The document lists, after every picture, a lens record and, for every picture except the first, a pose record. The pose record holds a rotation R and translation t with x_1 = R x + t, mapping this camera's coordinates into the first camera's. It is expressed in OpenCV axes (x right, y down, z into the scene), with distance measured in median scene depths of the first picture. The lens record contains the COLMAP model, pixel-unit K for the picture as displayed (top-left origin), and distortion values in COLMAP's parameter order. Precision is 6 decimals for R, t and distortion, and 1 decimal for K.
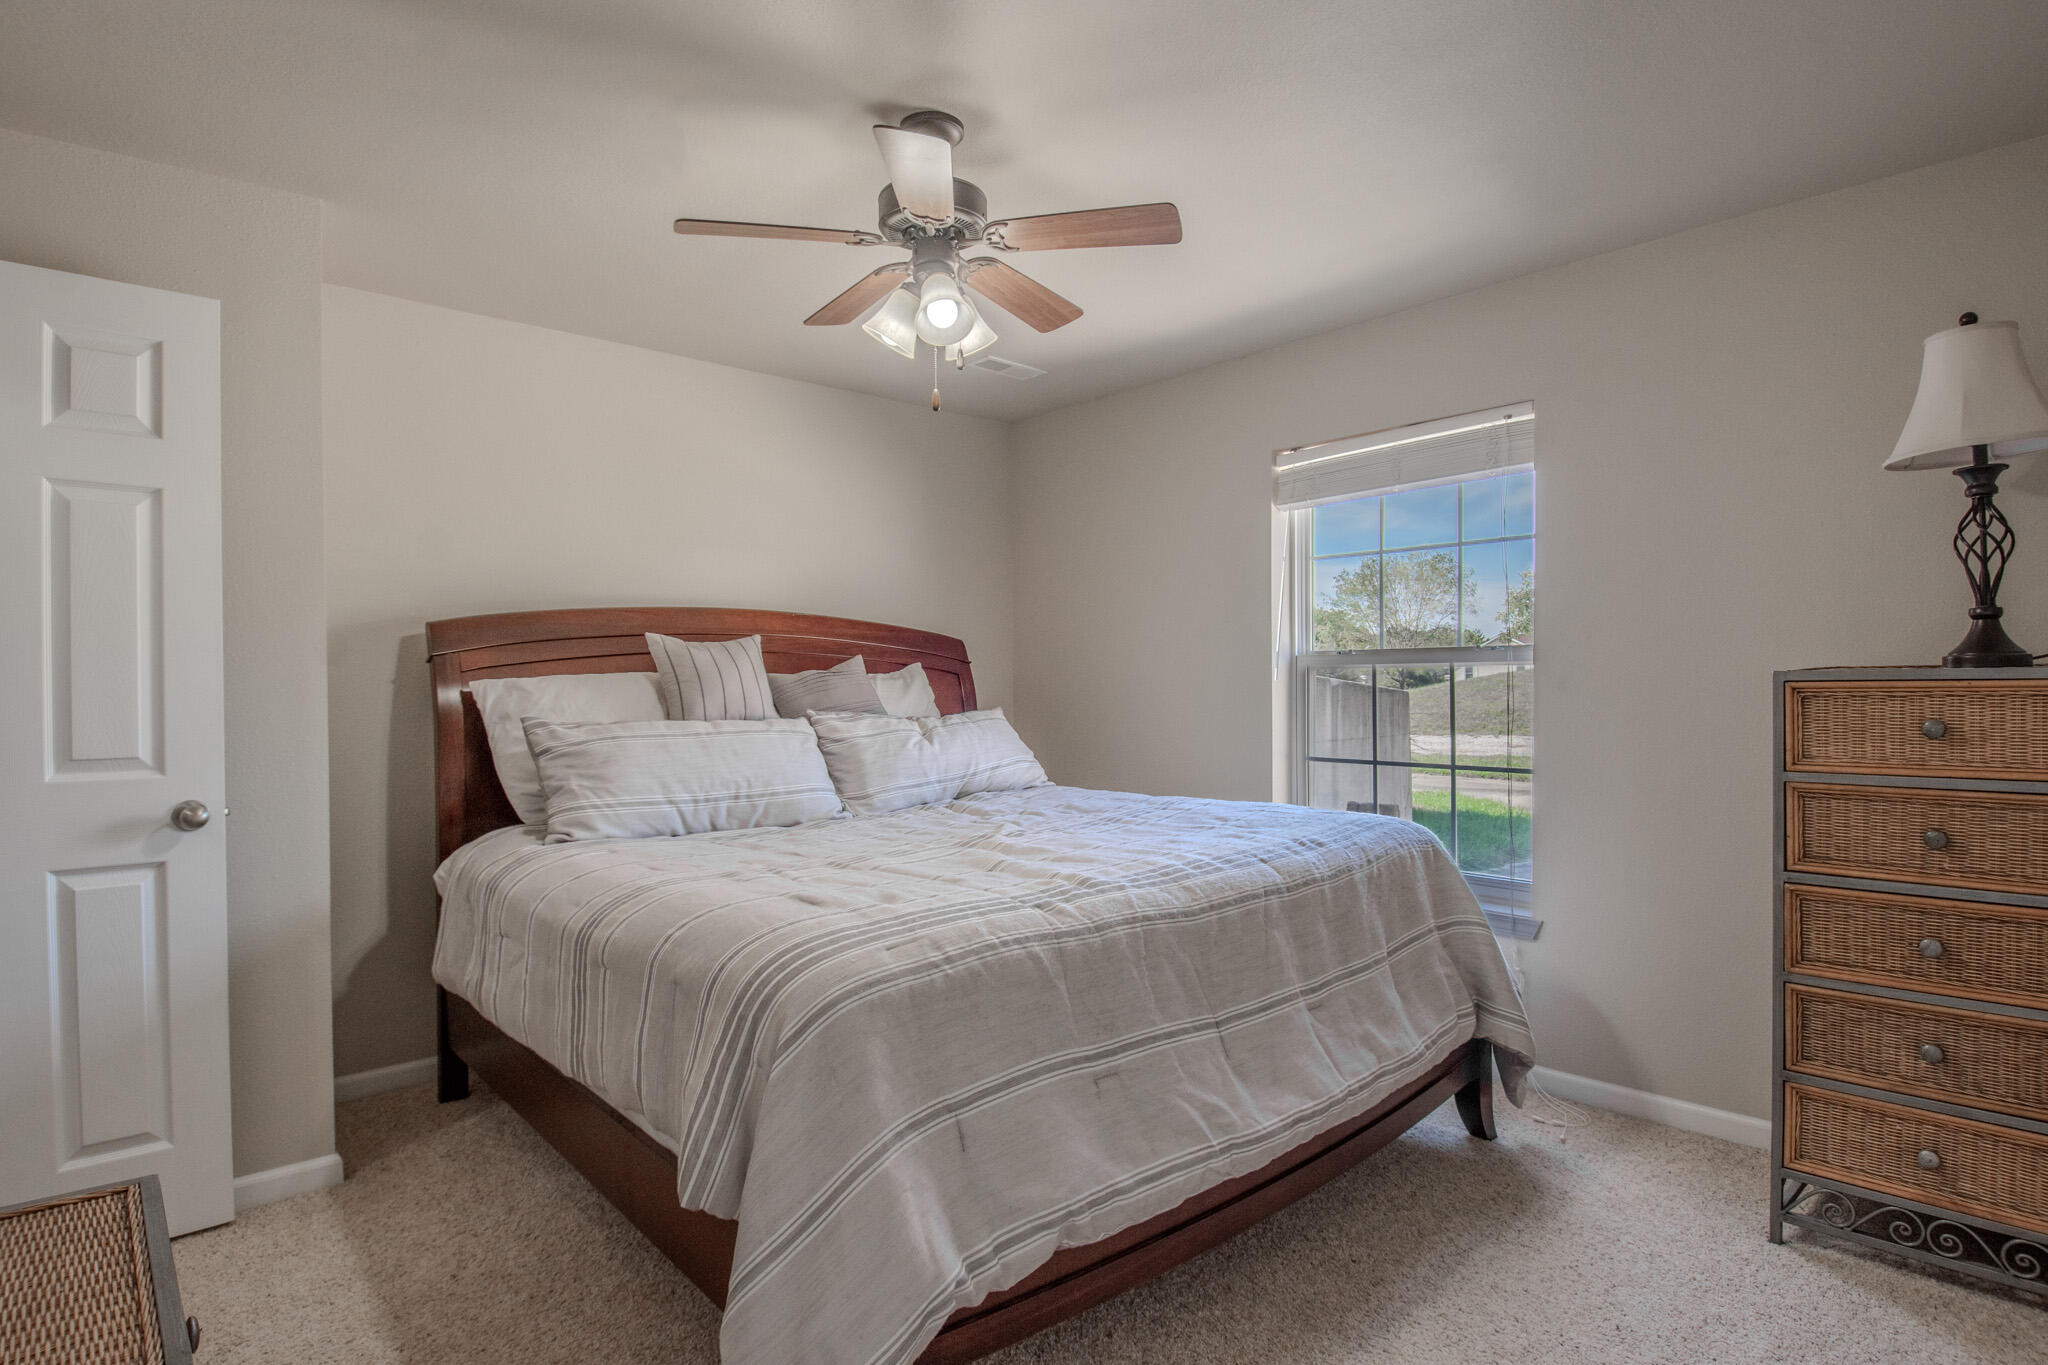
lens RADIAL K [[1062.5, 0, 1024.7], [0, 1062.5, 687.7], [0, 0, 1]] dist [0.025308, -0.040166]
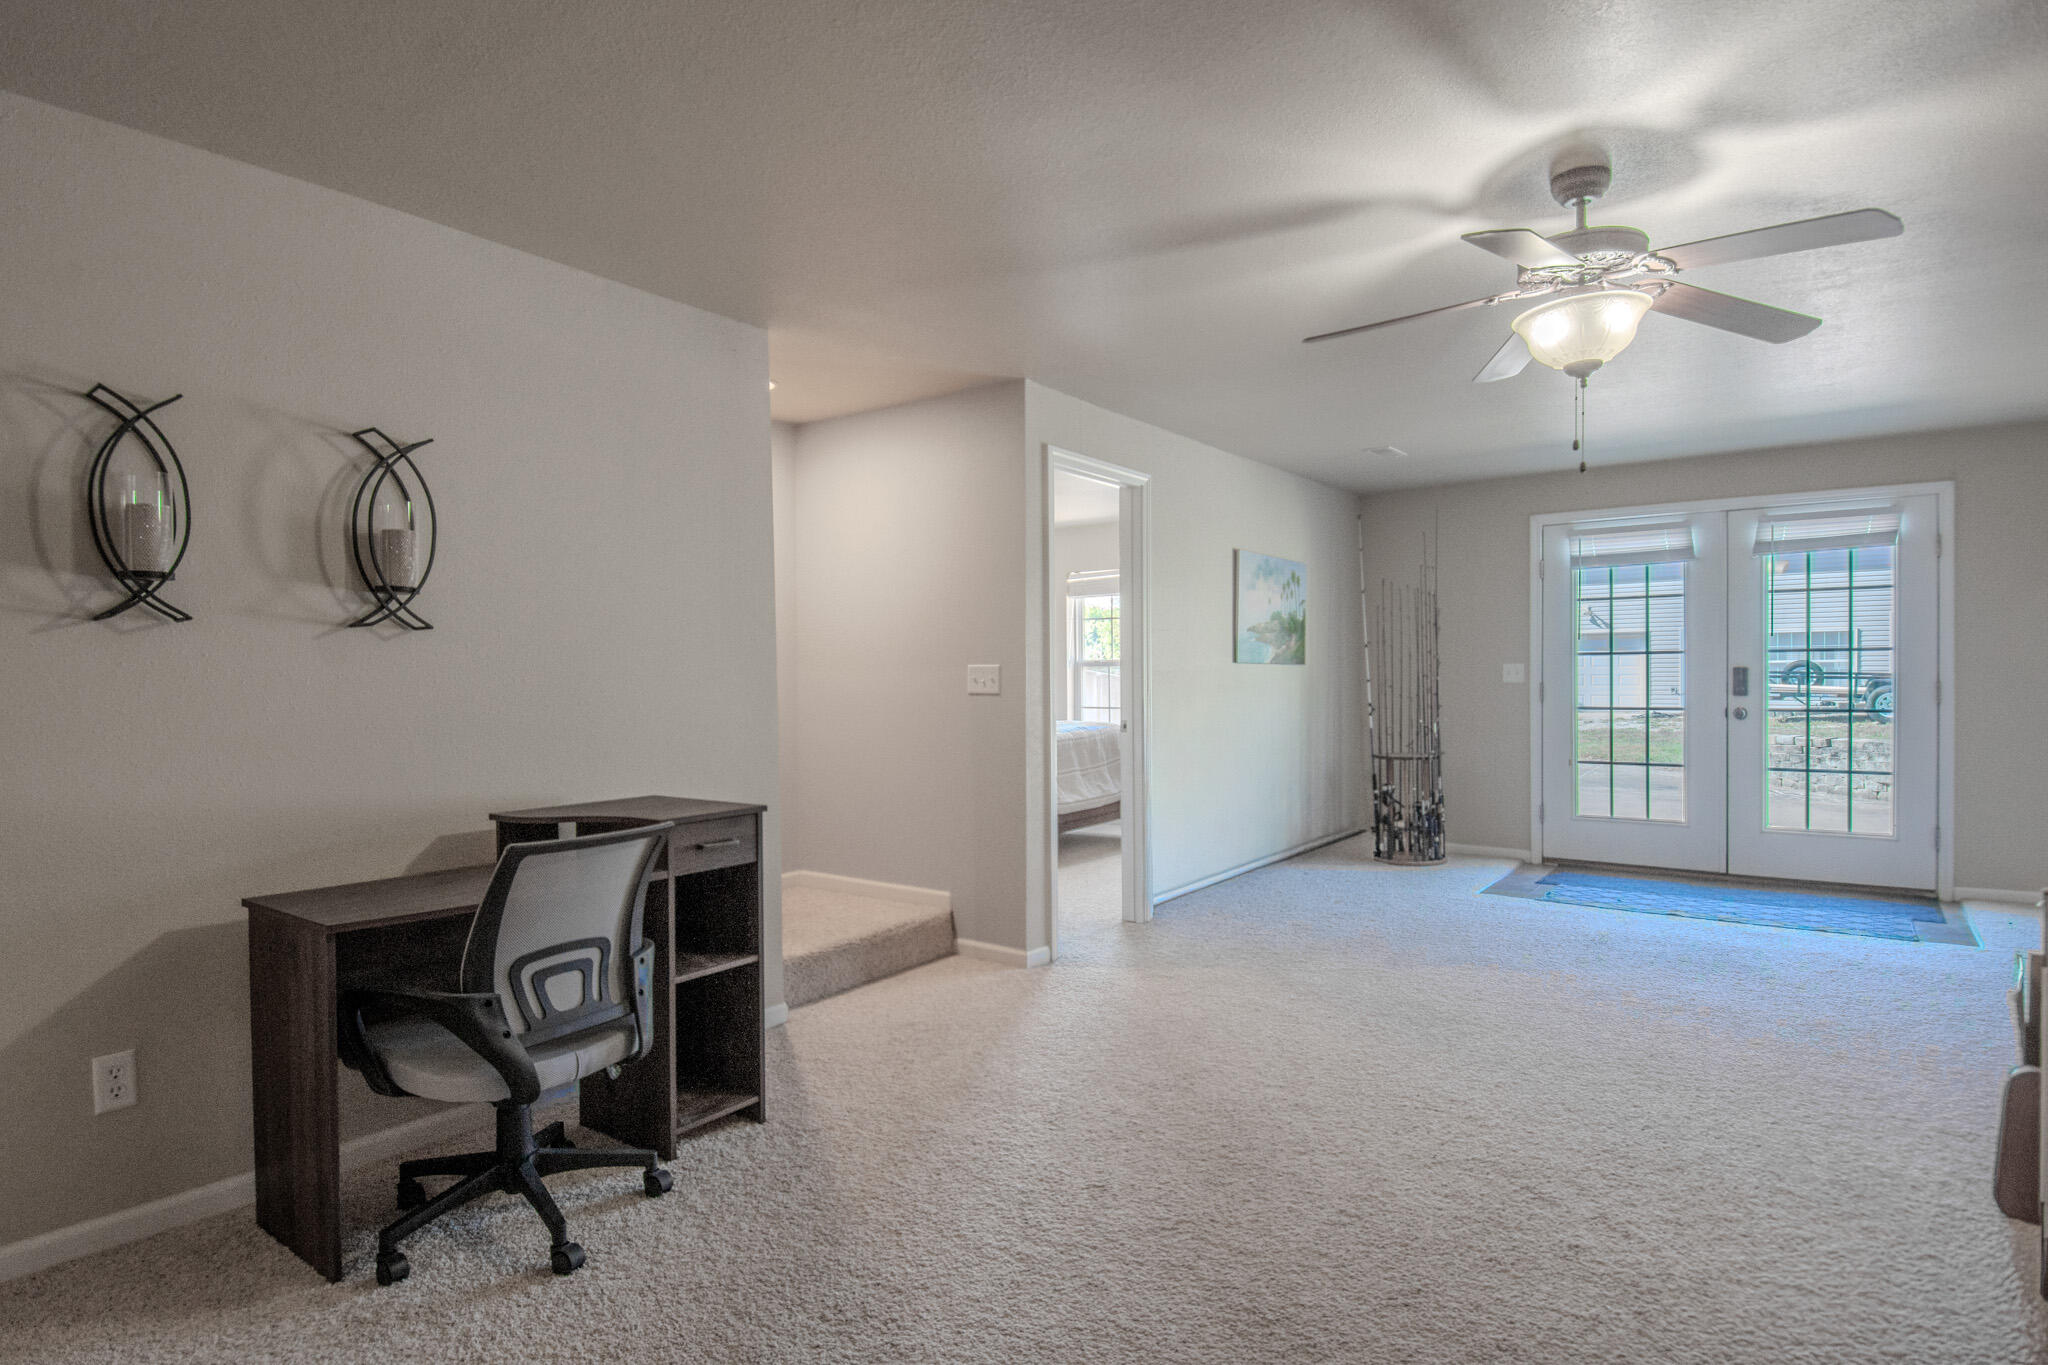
lens RADIAL K [[1062.5, 0, 1023.0], [0, 1062.5, 680.5], [0, 0, 1]] dist [0.025308, -0.040166]
pose [[0.978080, 0.004459, 0.208180, -0.531359], [-0.006558, 0.999934, 0.009393, -0.012156], [-0.208125, -0.010552, 0.978045, -1.938247]]
